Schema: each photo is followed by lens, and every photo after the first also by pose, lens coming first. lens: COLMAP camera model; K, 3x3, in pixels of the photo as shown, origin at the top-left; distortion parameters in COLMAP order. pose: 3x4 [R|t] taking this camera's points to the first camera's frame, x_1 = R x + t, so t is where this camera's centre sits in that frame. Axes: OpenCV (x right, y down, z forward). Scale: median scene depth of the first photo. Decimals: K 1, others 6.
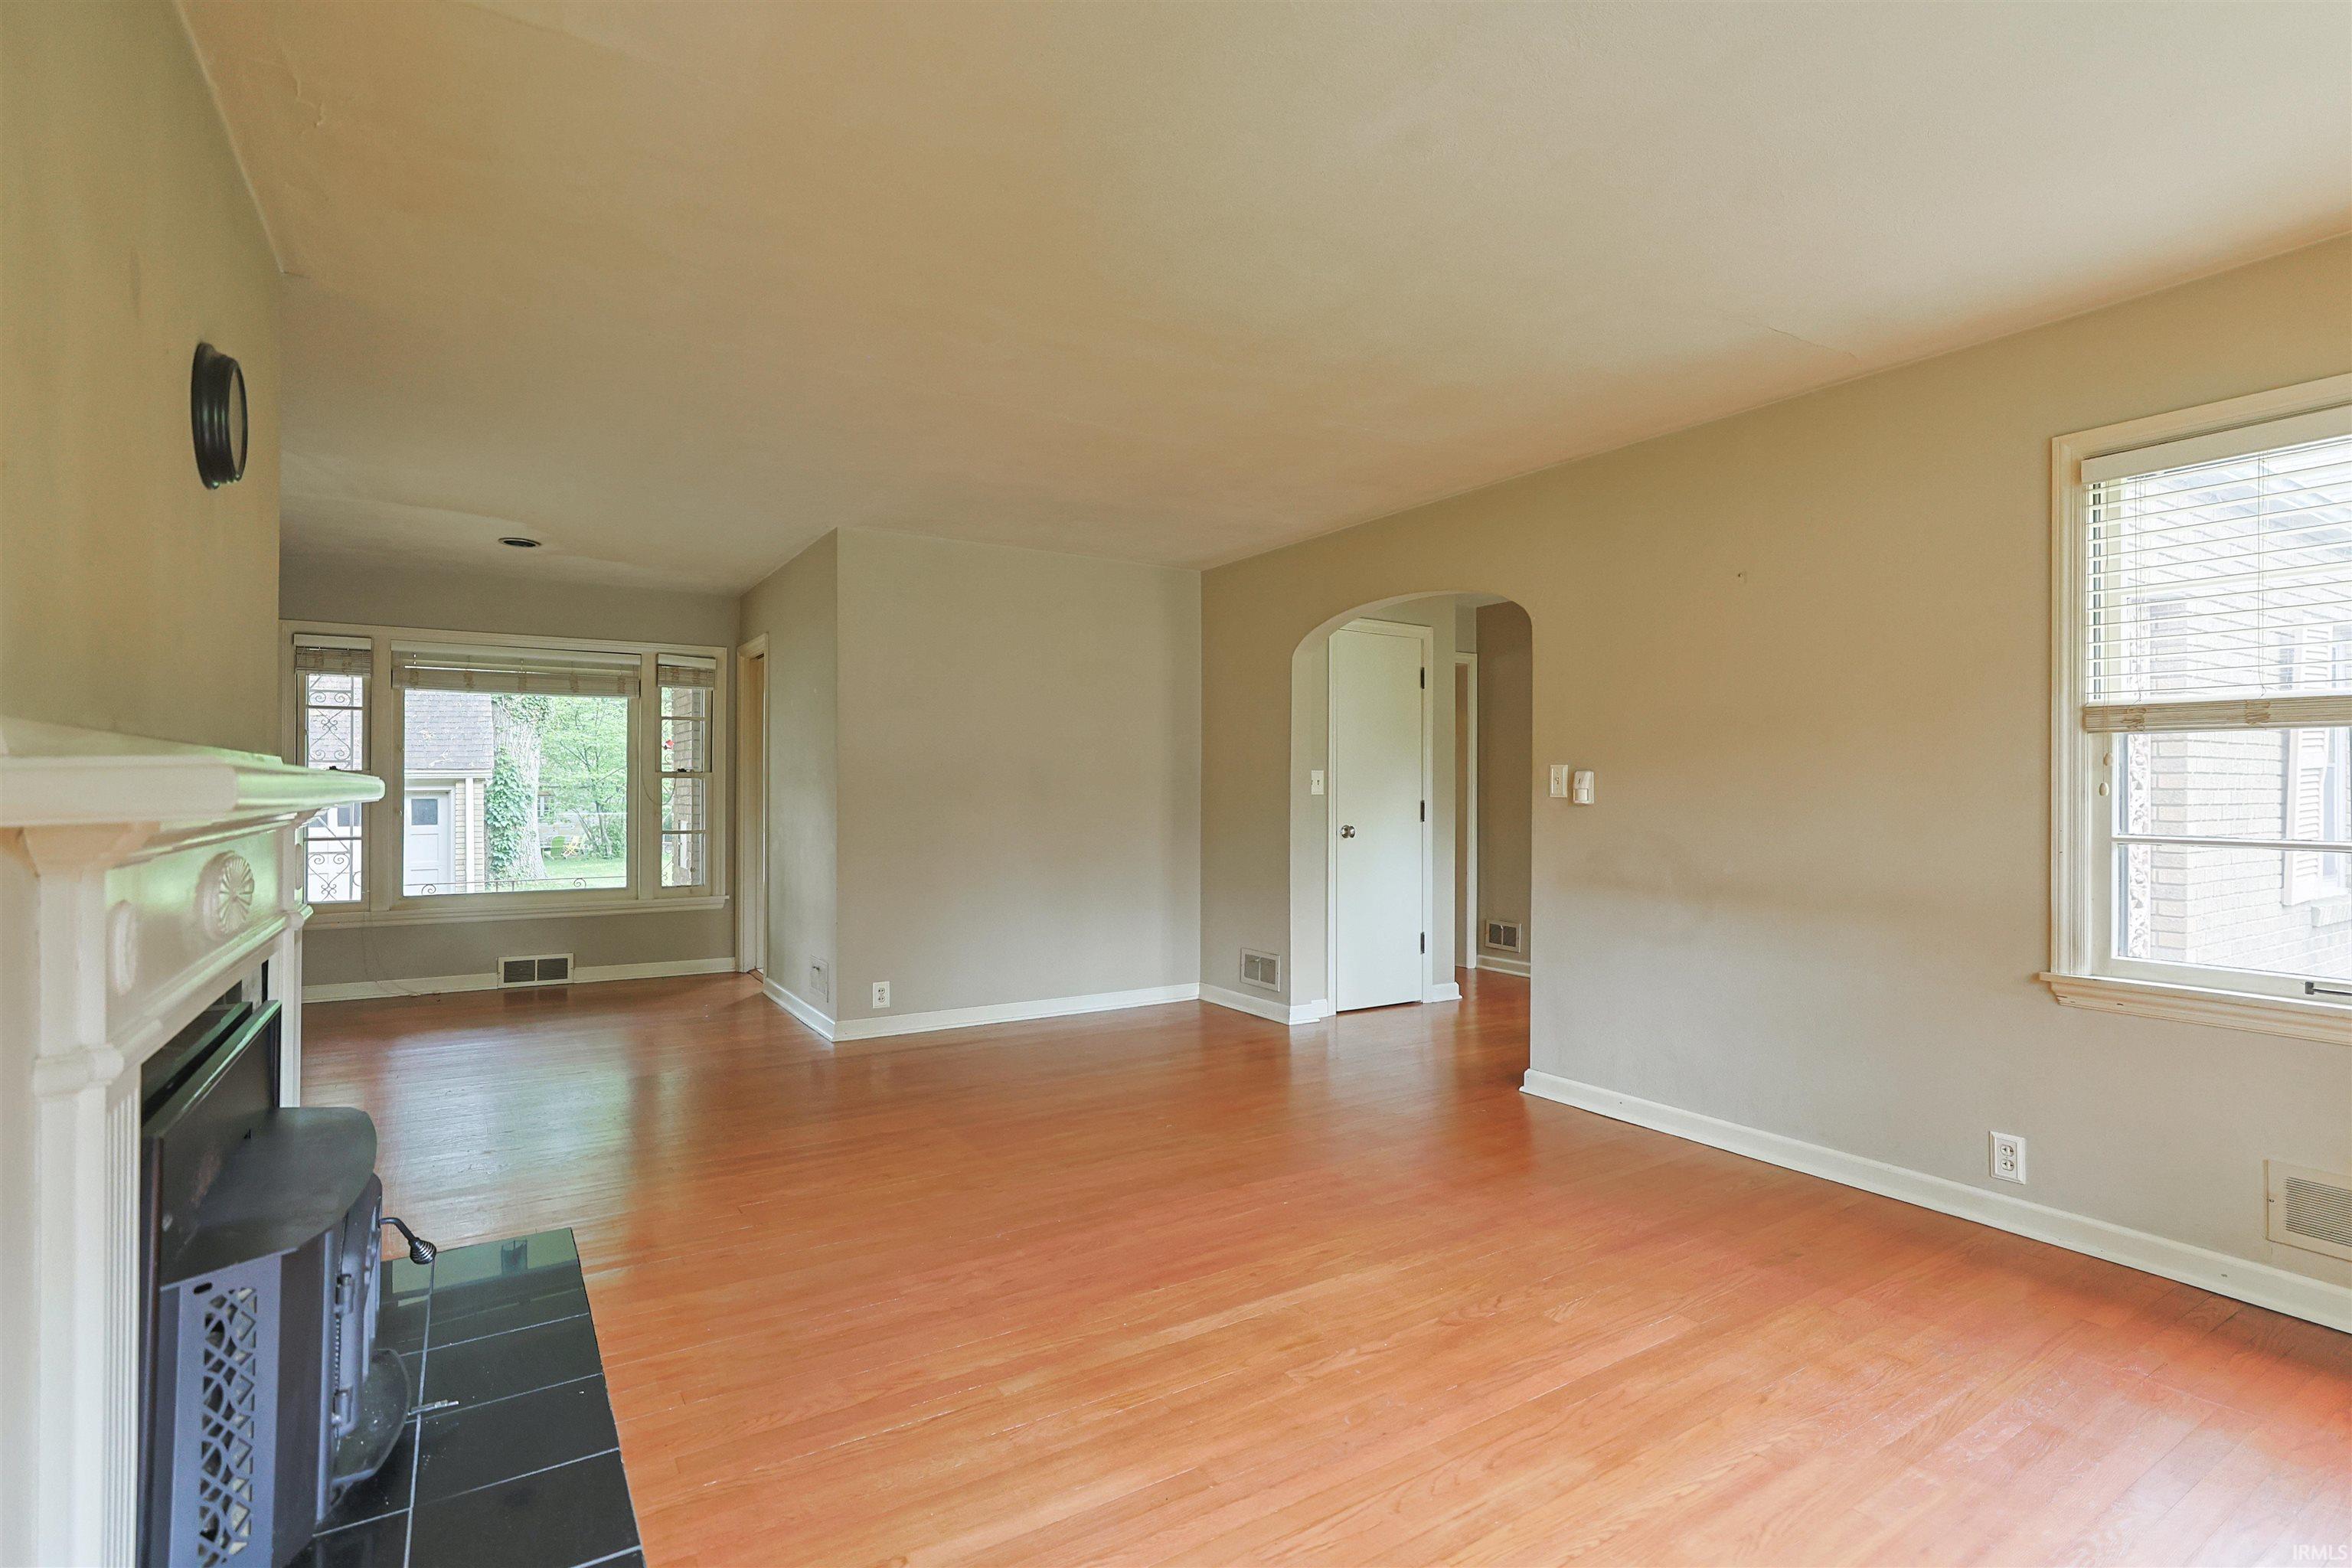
lens RADIAL K [[1136.6, 0, 1176.4], [0, 1136.6, 786.1], [0, 0, 1]] dist [-0.015230, 0.005537]
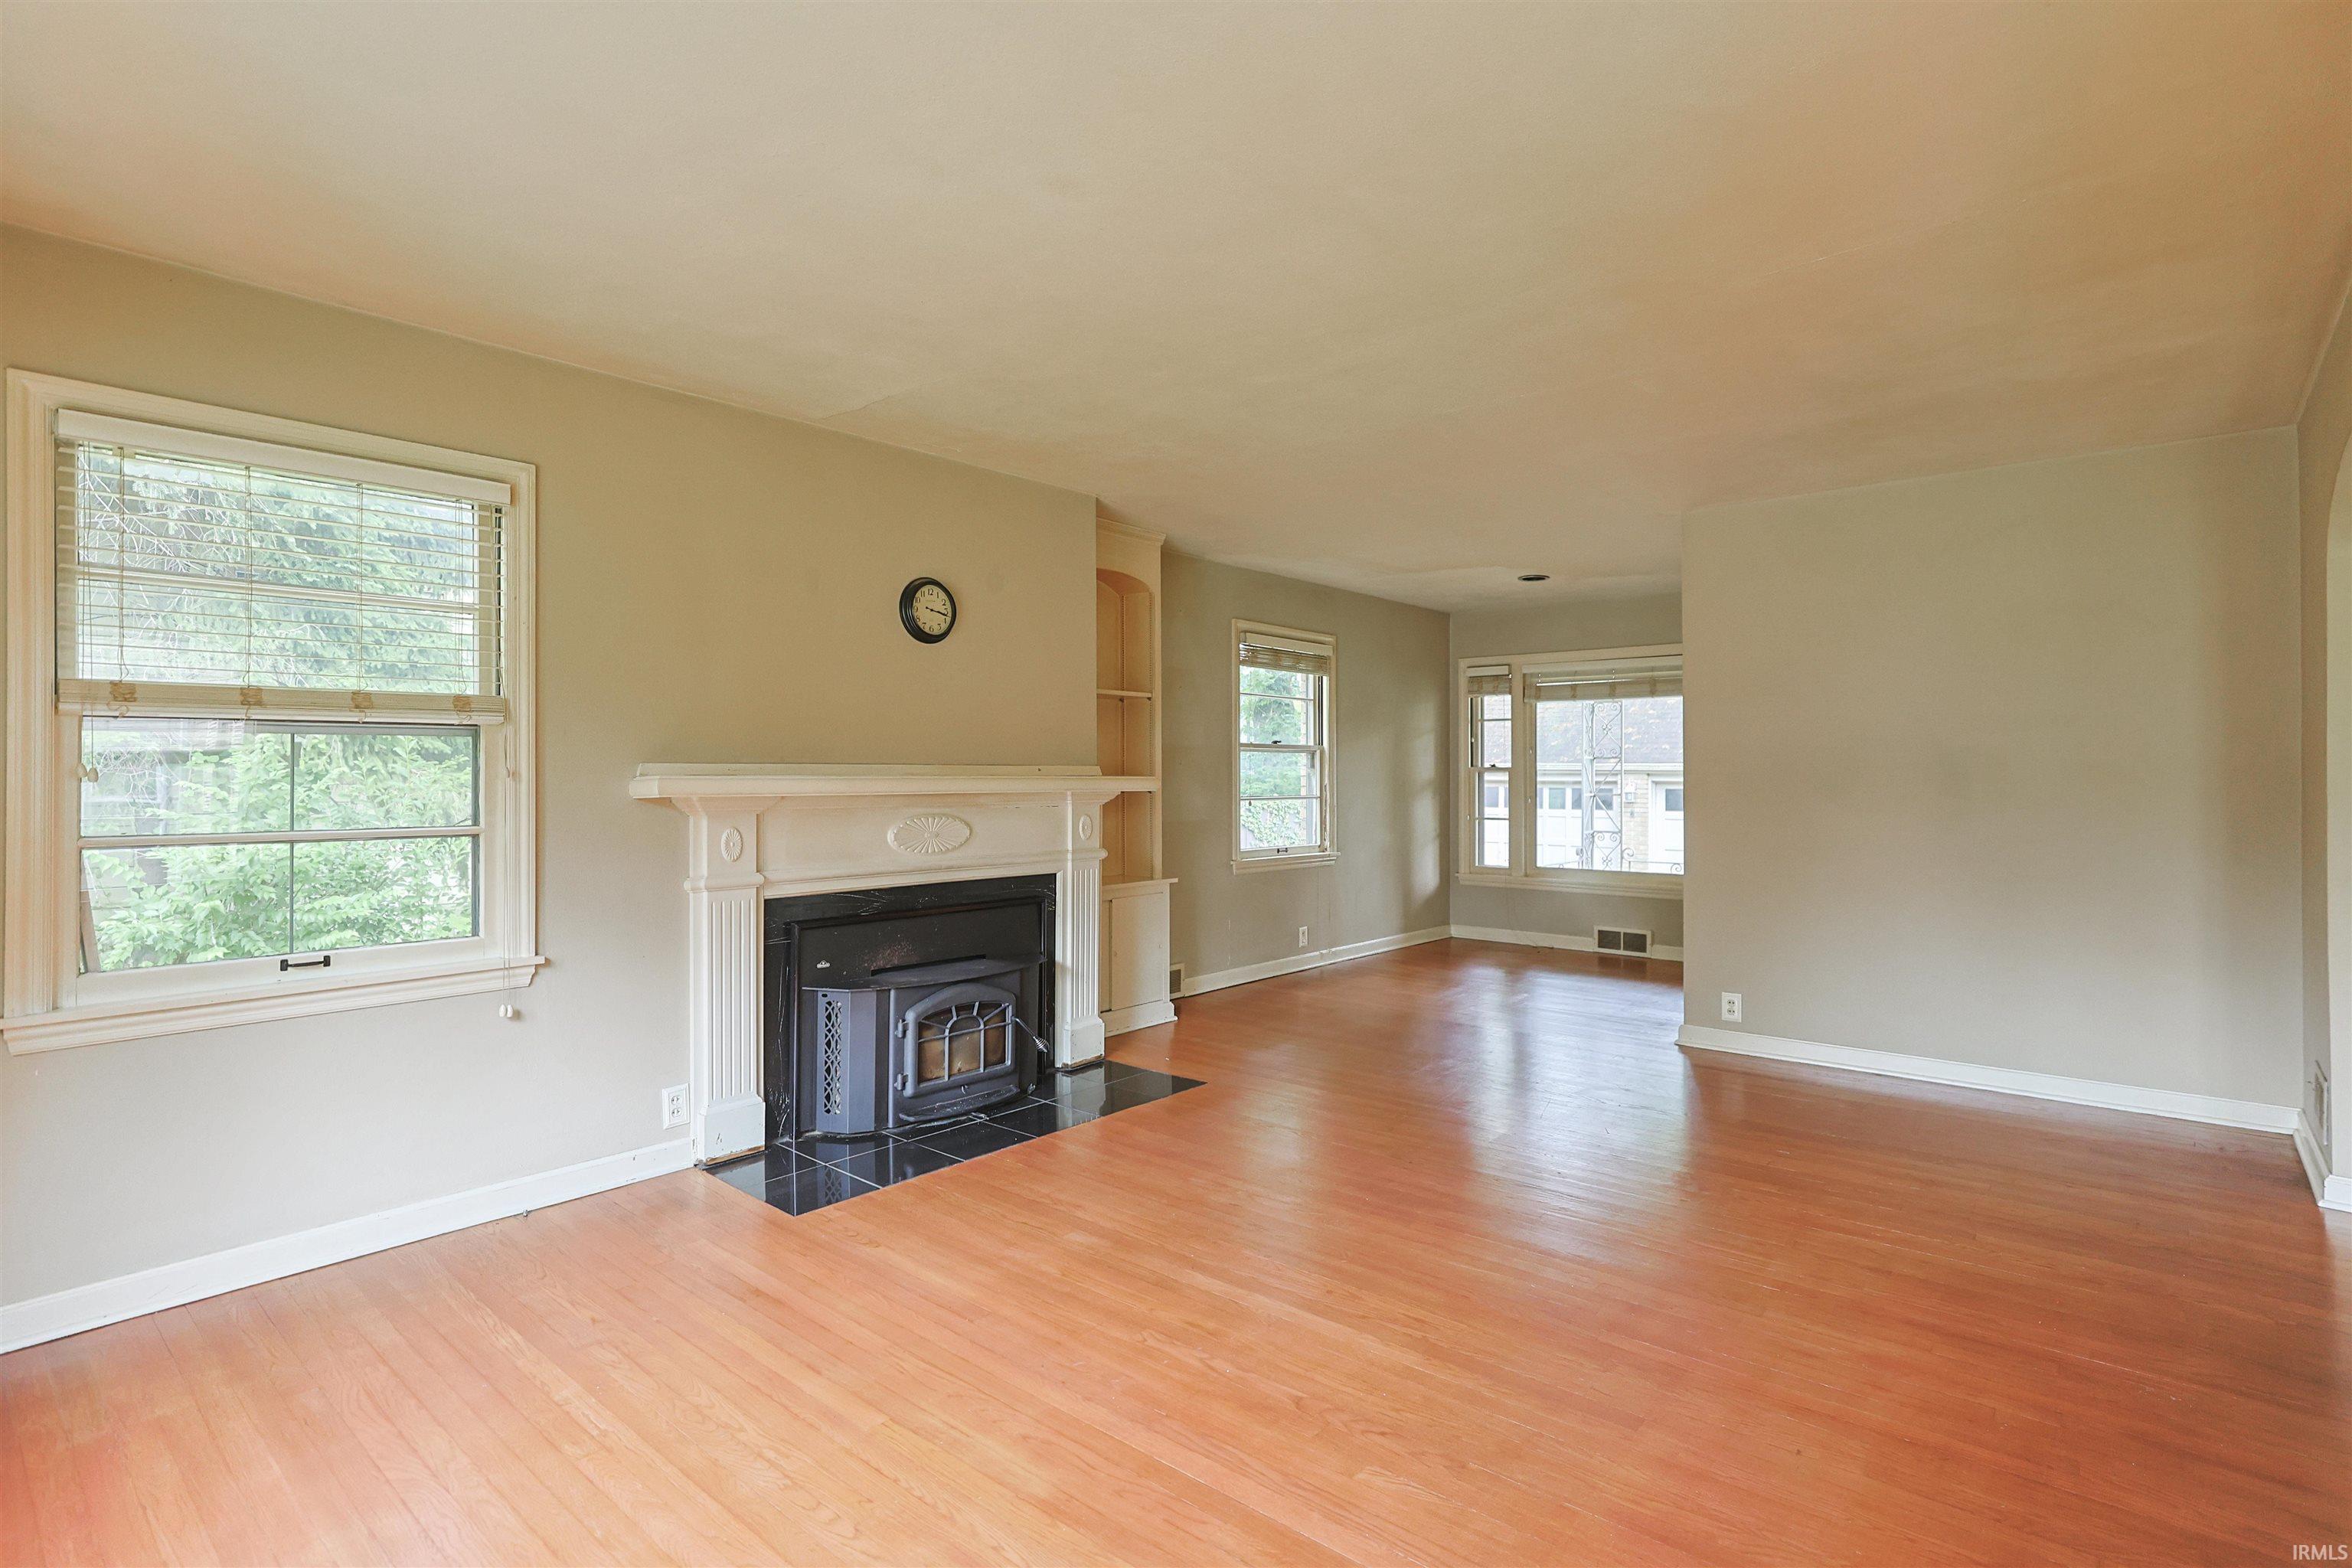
lens RADIAL K [[1136.6, 0, 1193.5], [0, 1136.6, 764.8], [0, 0, 1]] dist [-0.015230, 0.005537]
pose [[0.294607, -0.009318, -0.955573, 0.610485], [0.000100, 0.999953, -0.009720, -0.005274], [0.955619, 0.002768, 0.294594, 0.384187]]
